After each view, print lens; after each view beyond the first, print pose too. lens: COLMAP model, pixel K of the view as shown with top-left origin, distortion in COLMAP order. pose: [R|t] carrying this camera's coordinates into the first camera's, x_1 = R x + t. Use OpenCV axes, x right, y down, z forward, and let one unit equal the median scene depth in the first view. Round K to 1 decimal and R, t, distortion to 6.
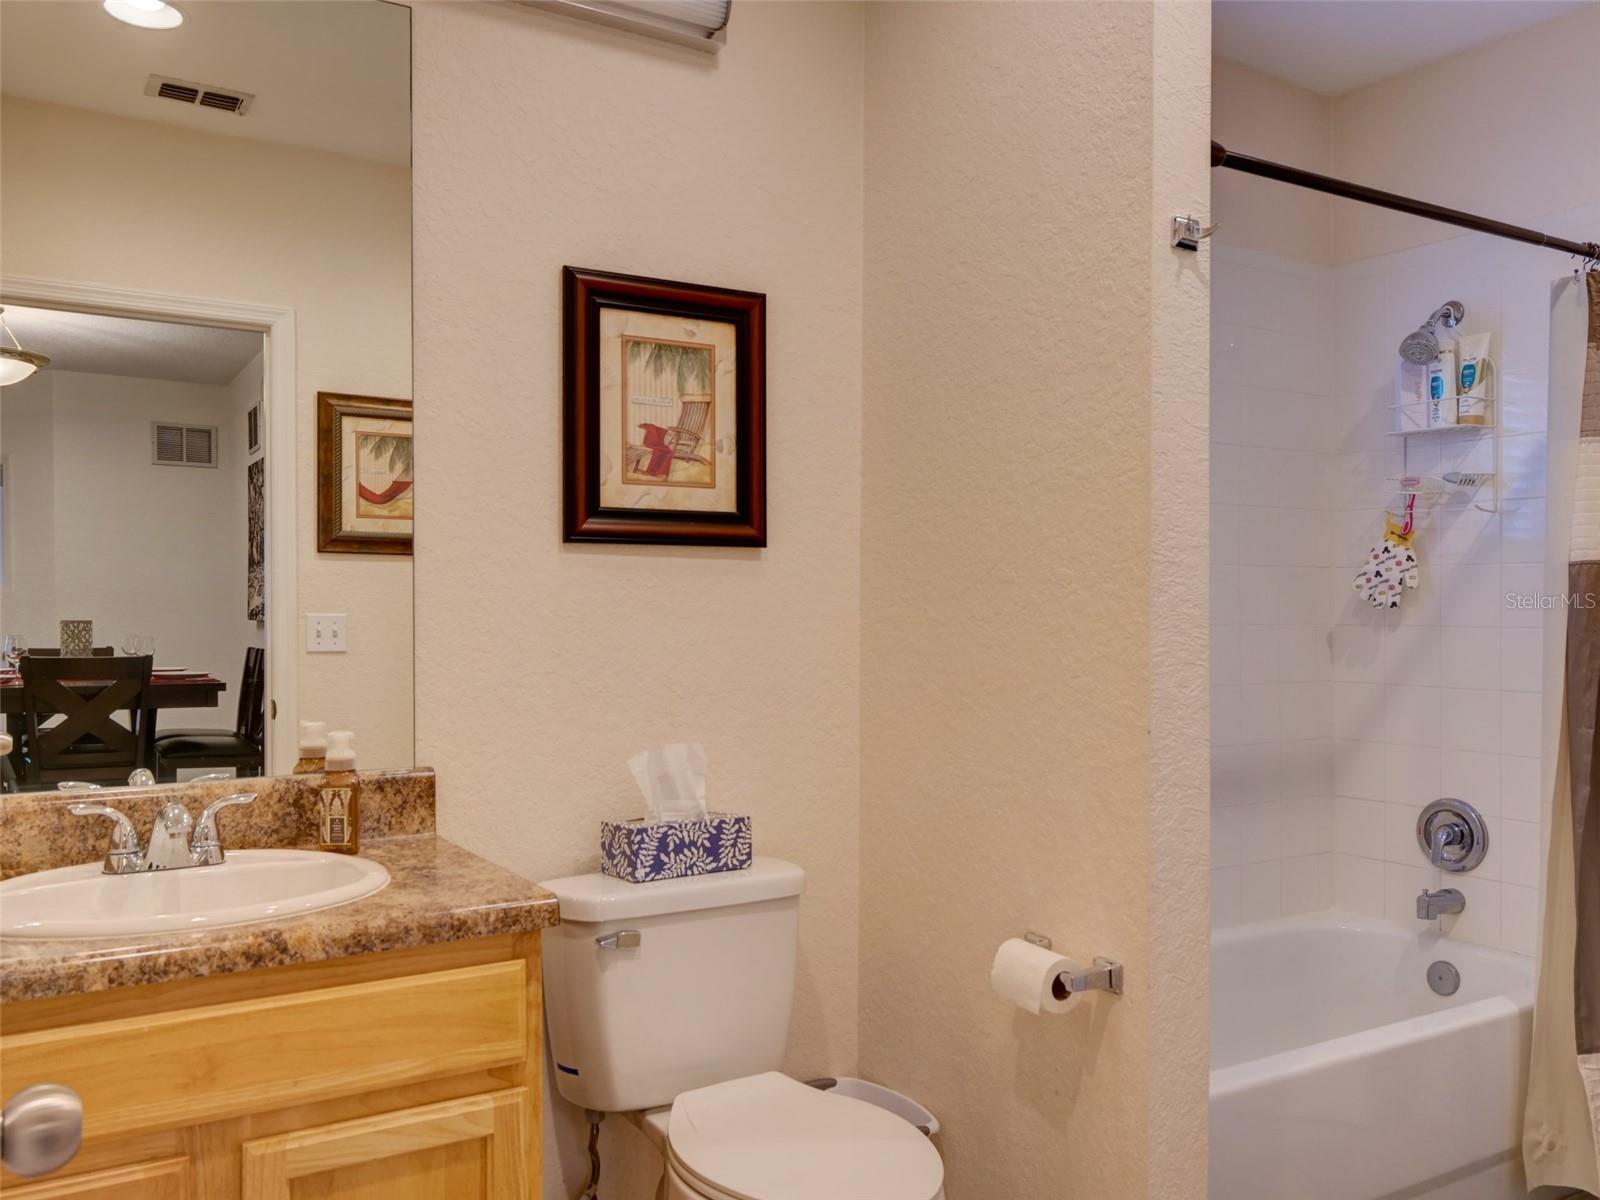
lens RADIAL K [[1330.0, 0, 800.0], [0, 1330.0, 600.0], [0, 0, 1]] dist [-0.001331, 0.001599]
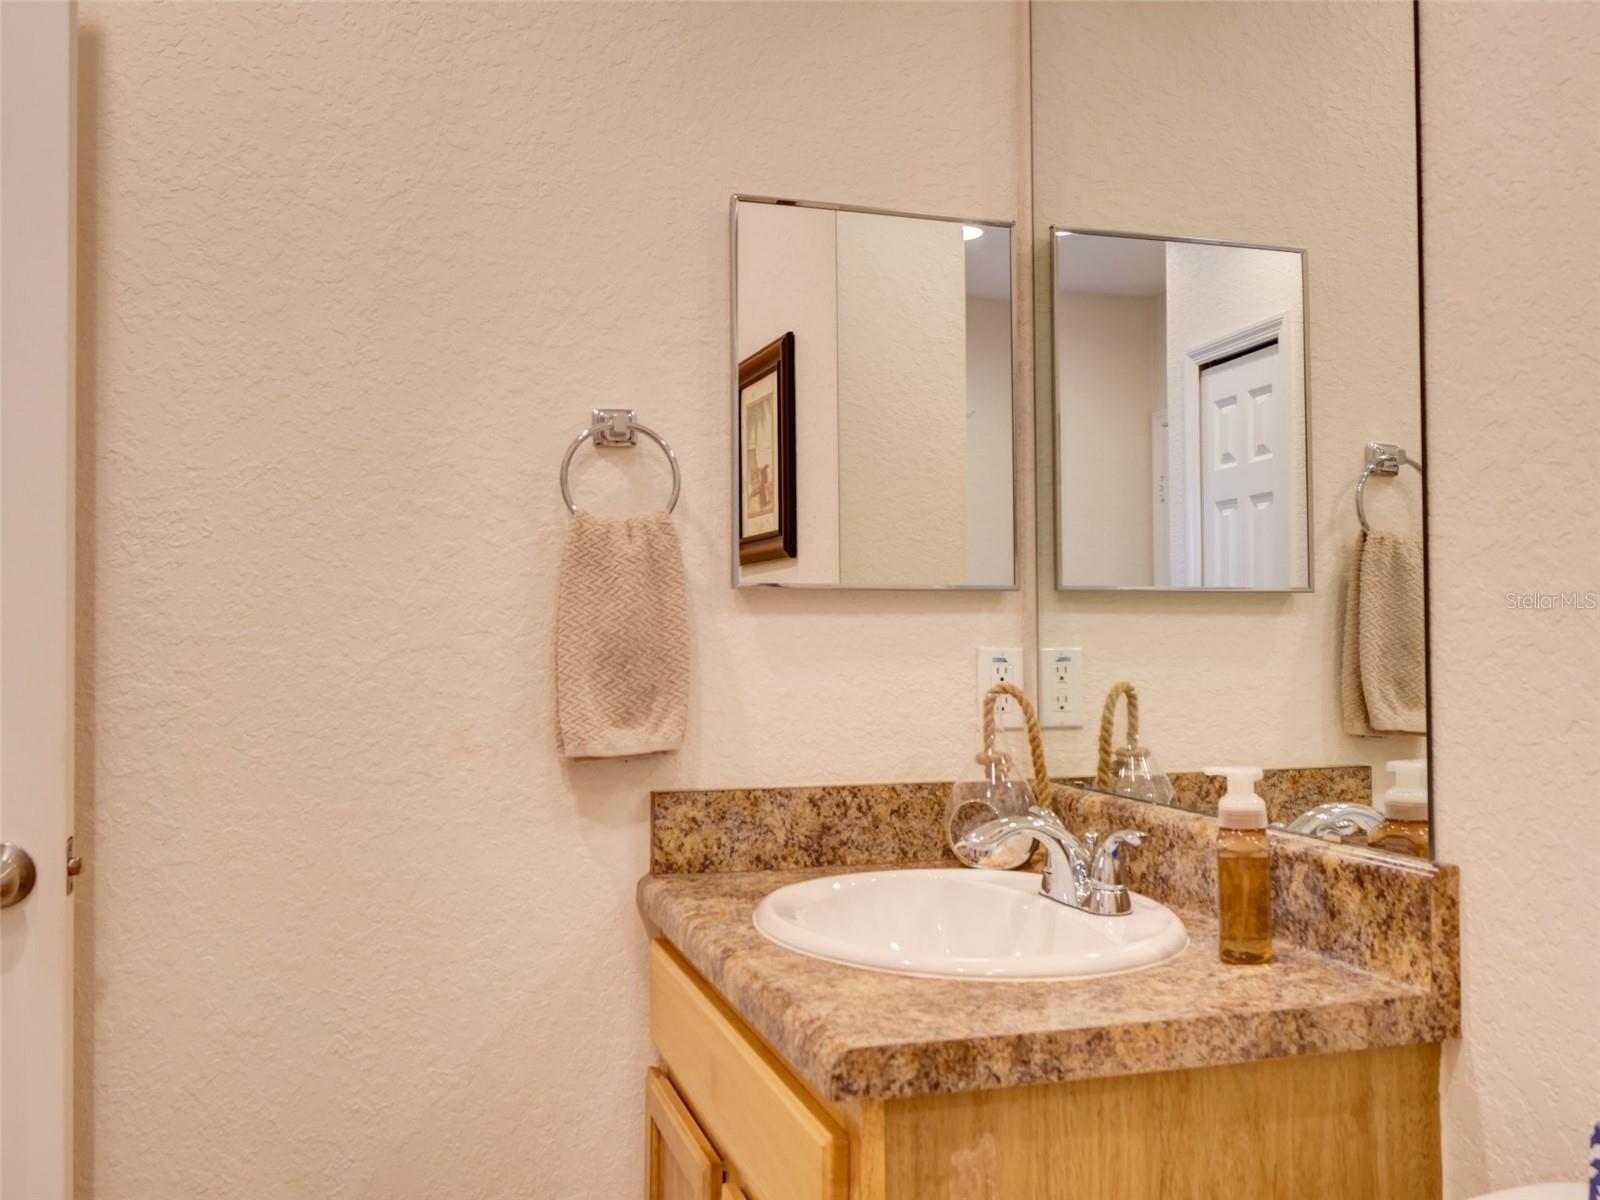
lens RADIAL K [[1330.0, 0, 800.0], [0, 1330.0, 600.0], [0, 0, 1]] dist [-0.001331, 0.001599]
pose [[-0.249838, -0.021453, -0.968050, 0.278796], [0.013543, 0.999579, -0.025647, 0.027905], [0.968193, -0.019518, -0.249443, 0.823688]]
